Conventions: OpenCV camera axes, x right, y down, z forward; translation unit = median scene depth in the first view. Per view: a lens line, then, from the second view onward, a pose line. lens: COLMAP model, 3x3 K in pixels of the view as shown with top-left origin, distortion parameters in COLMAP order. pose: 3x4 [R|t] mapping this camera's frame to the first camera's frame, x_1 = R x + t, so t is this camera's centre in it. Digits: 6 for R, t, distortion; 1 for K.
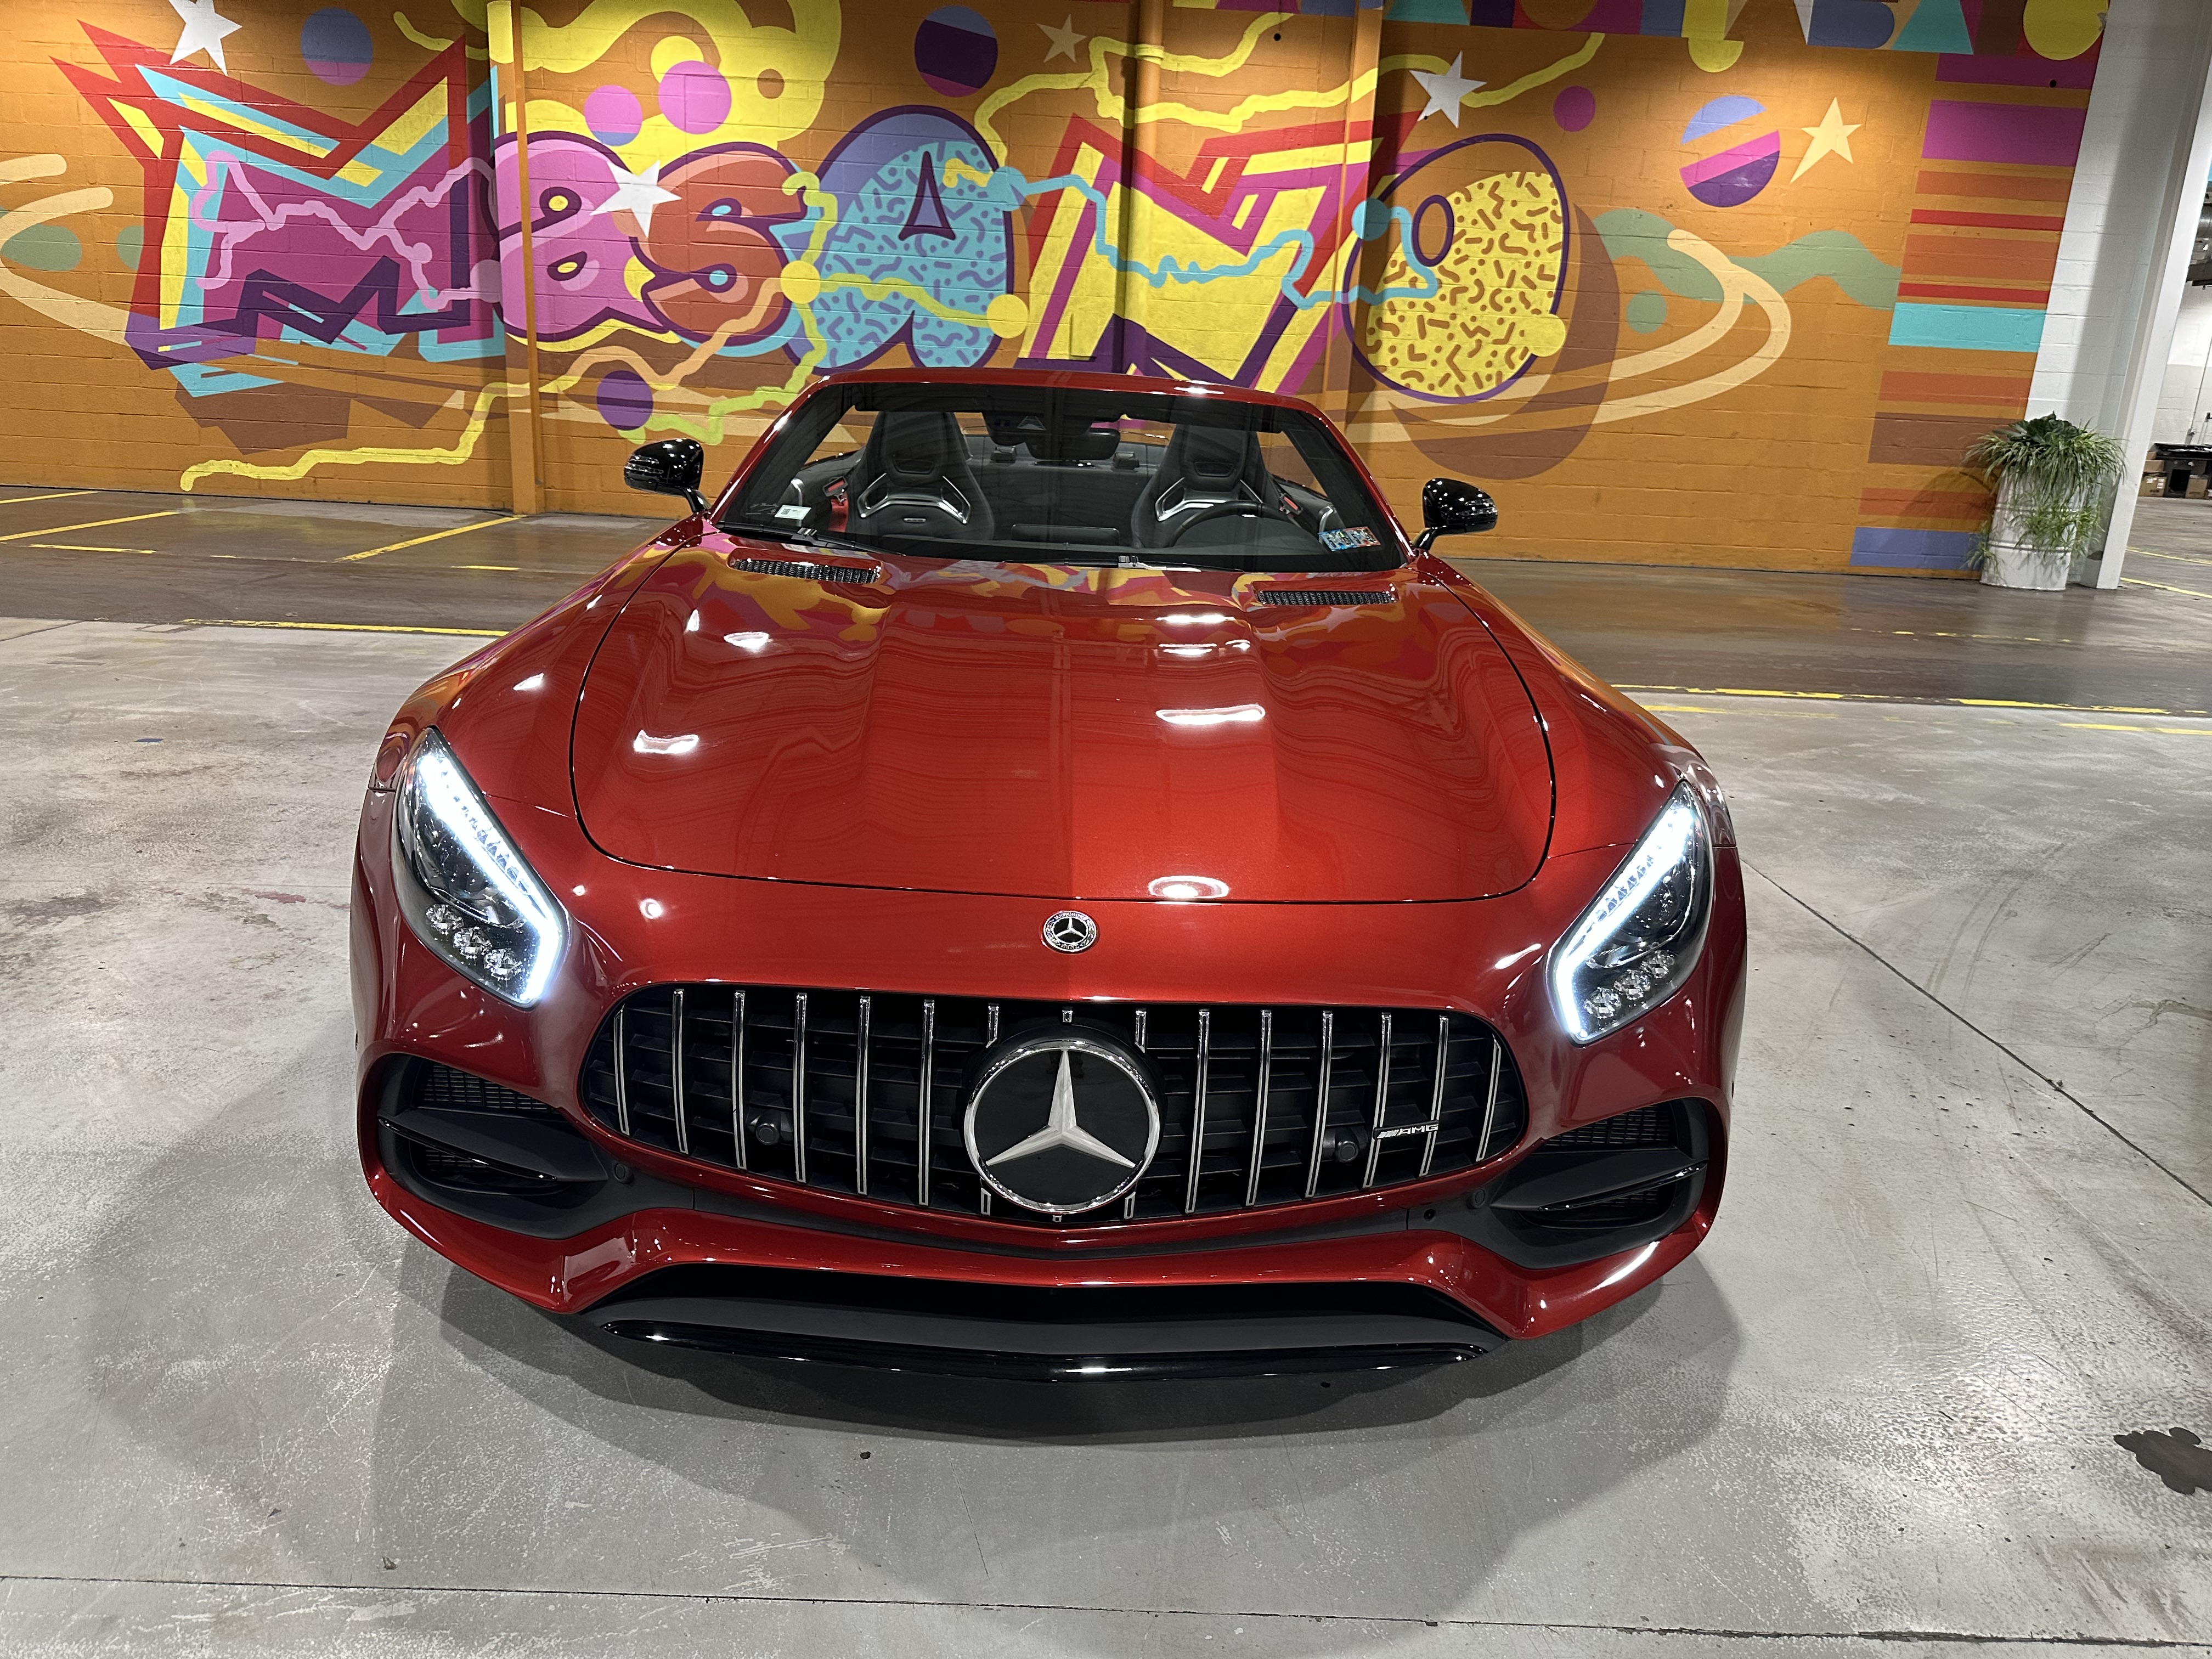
lens RADIAL K [[1570.9, 0, 1106.0], [0, 1570.9, 829.5], [0, 0, 1]] dist [-0.002087, -0.011557]
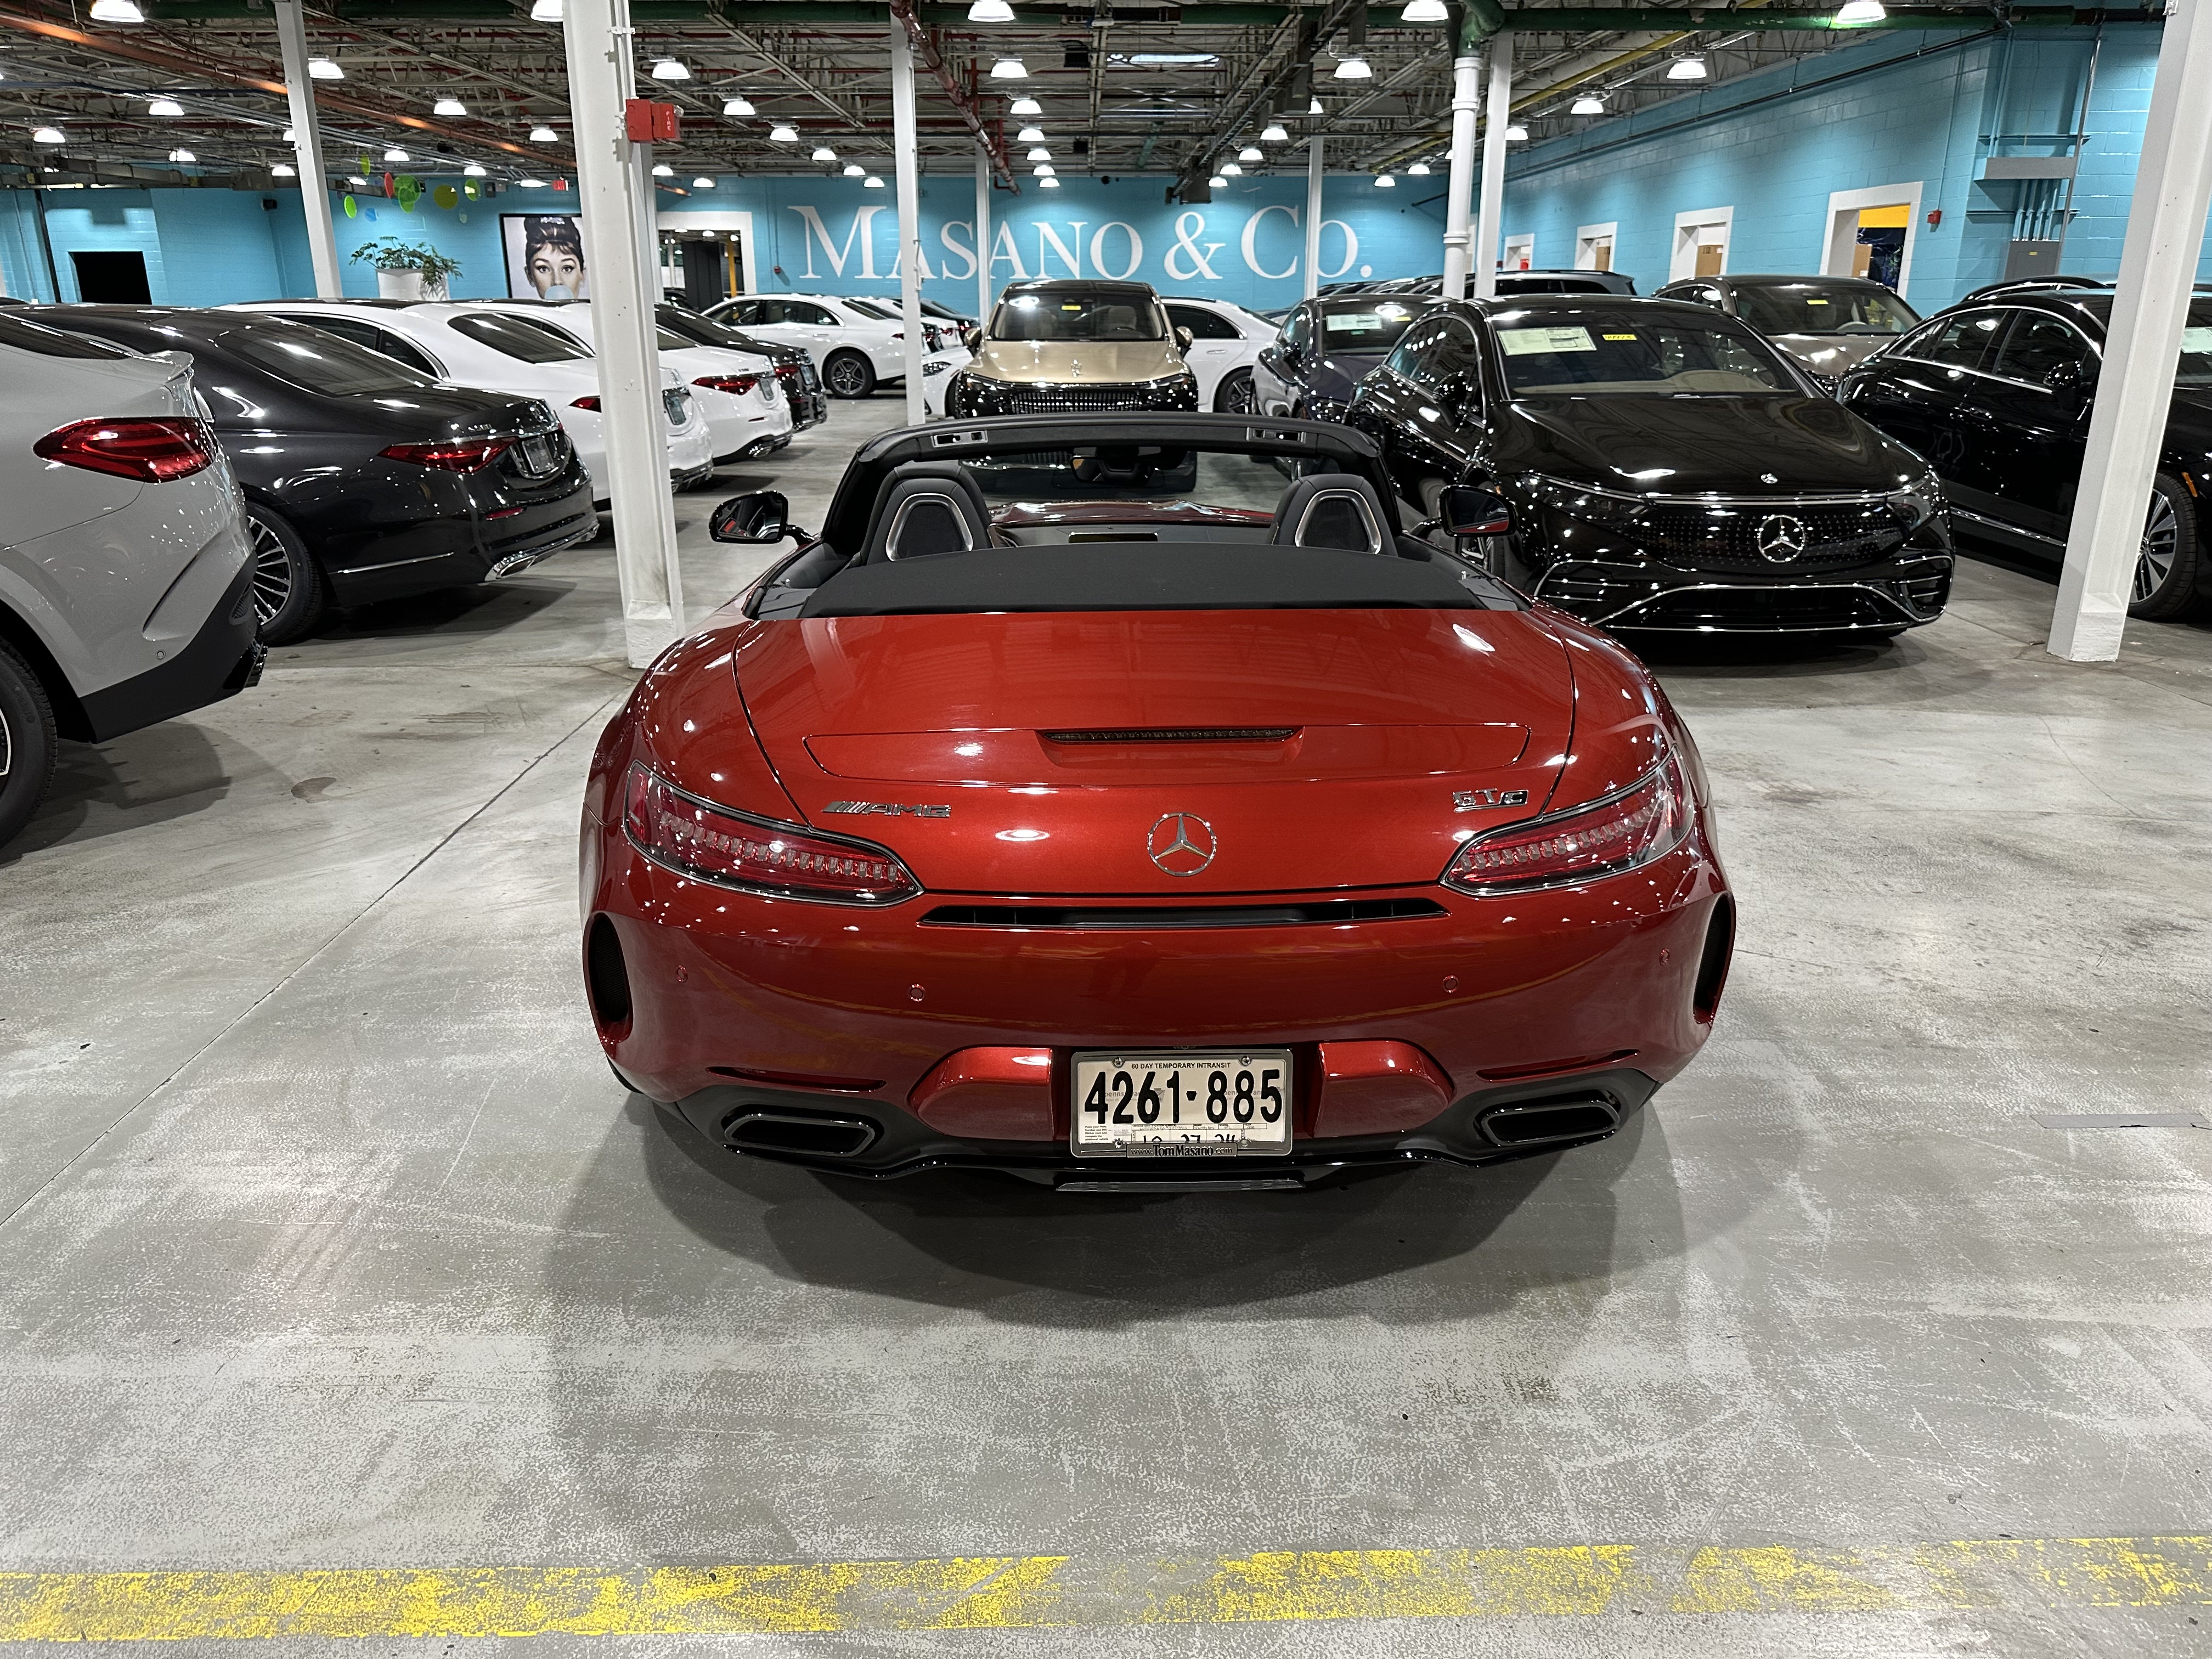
lens RADIAL K [[1570.9, 0, 1106.0], [0, 1570.9, 829.5], [0, 0, 1]] dist [-0.002087, -0.011557]
pose [[-0.998911, -0.043520, -0.016828, -0.008816], [-0.045353, 0.820814, 0.569392, -0.634225], [-0.010967, 0.569535, -0.821894, 1.947576]]
